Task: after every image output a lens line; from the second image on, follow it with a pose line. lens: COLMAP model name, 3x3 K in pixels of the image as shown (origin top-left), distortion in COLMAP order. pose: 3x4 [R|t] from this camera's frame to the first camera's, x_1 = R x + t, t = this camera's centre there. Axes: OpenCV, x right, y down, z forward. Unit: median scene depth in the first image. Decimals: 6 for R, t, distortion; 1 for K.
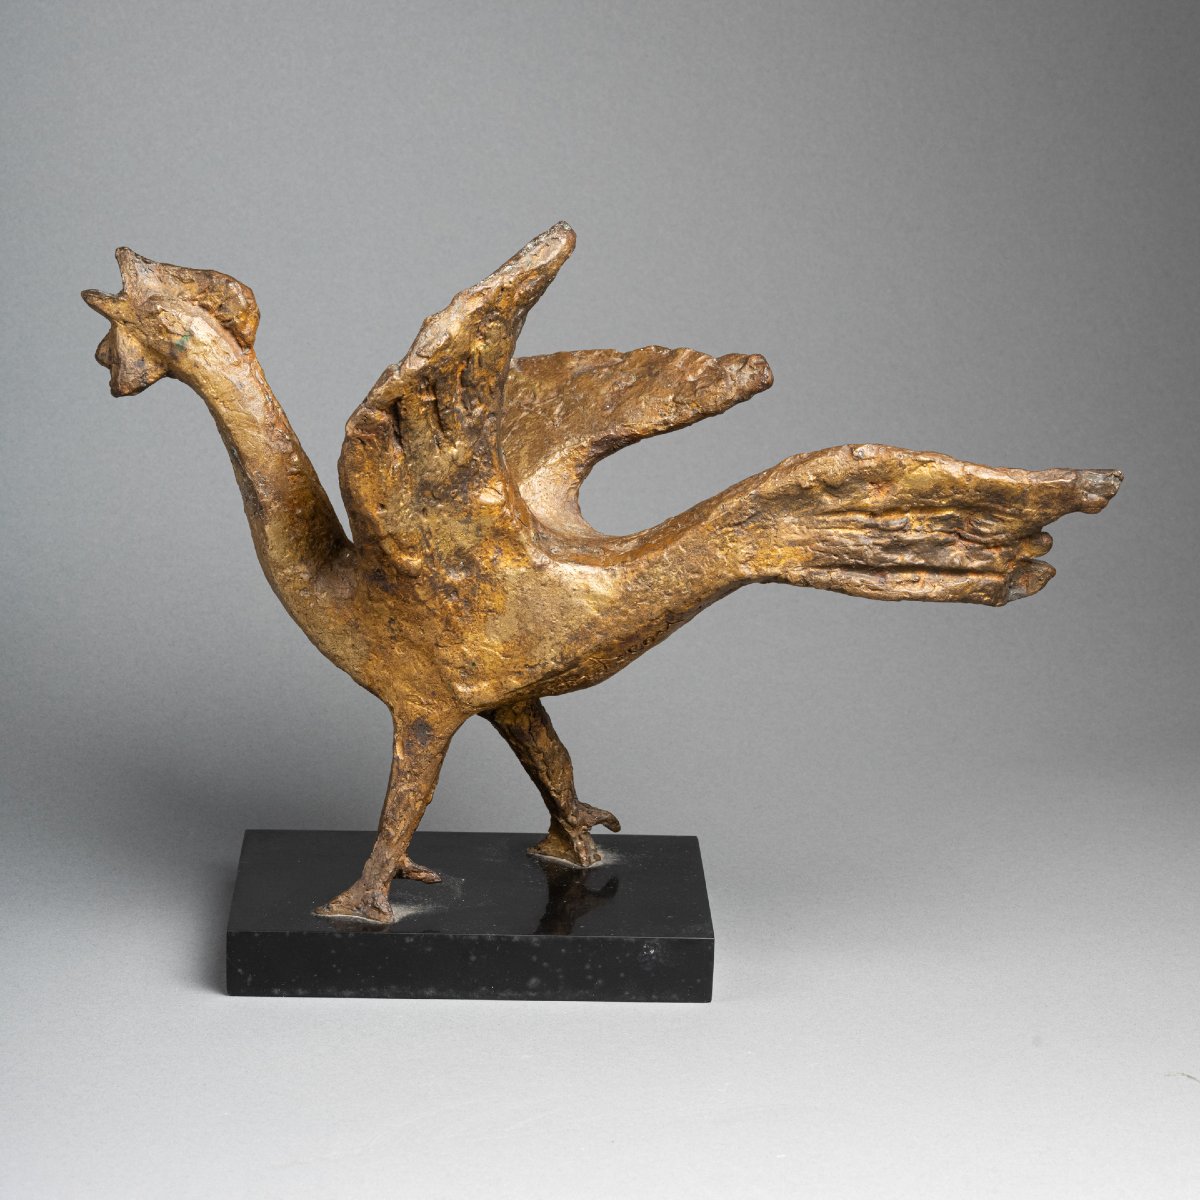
lens RADIAL K [[5072.0, 0, 611.8], [0, 5072.0, 558.6], [0, 0, 1]] dist [0.278758, 0.000000]
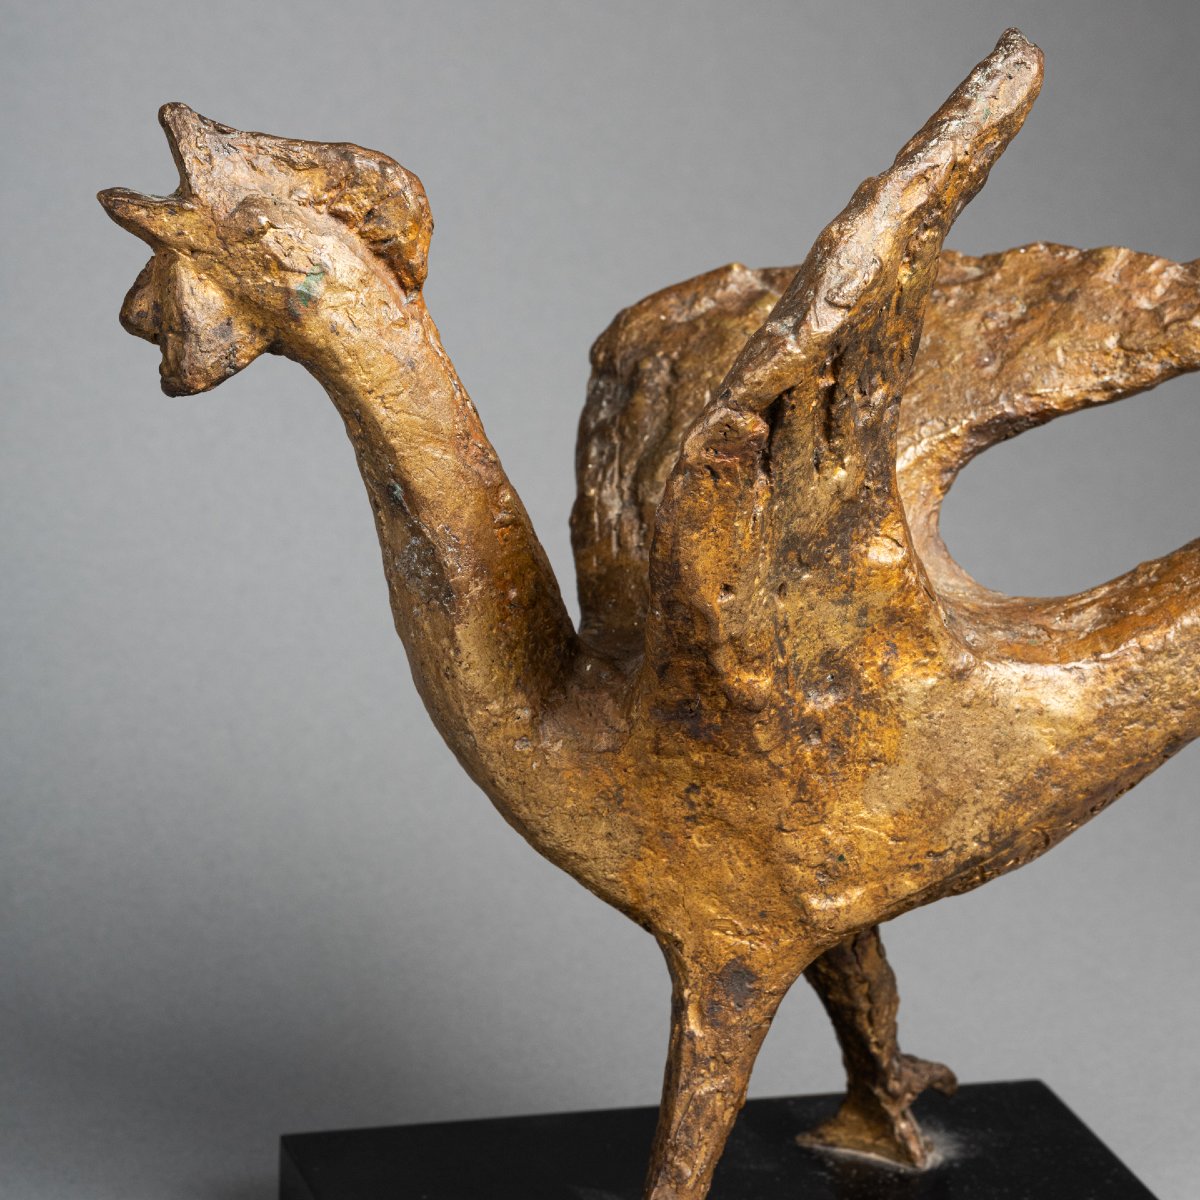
lens RADIAL K [[5072.0, 0, 587.1], [0, 5072.0, 686.6], [0, 0, 1]] dist [0.278758, 0.000000]
pose [[0.962223, -0.062197, 0.265063, -0.195866], [0.038572, 0.994879, 0.093426, -0.049055], [-0.269516, -0.079672, 0.959694, 0.489493]]
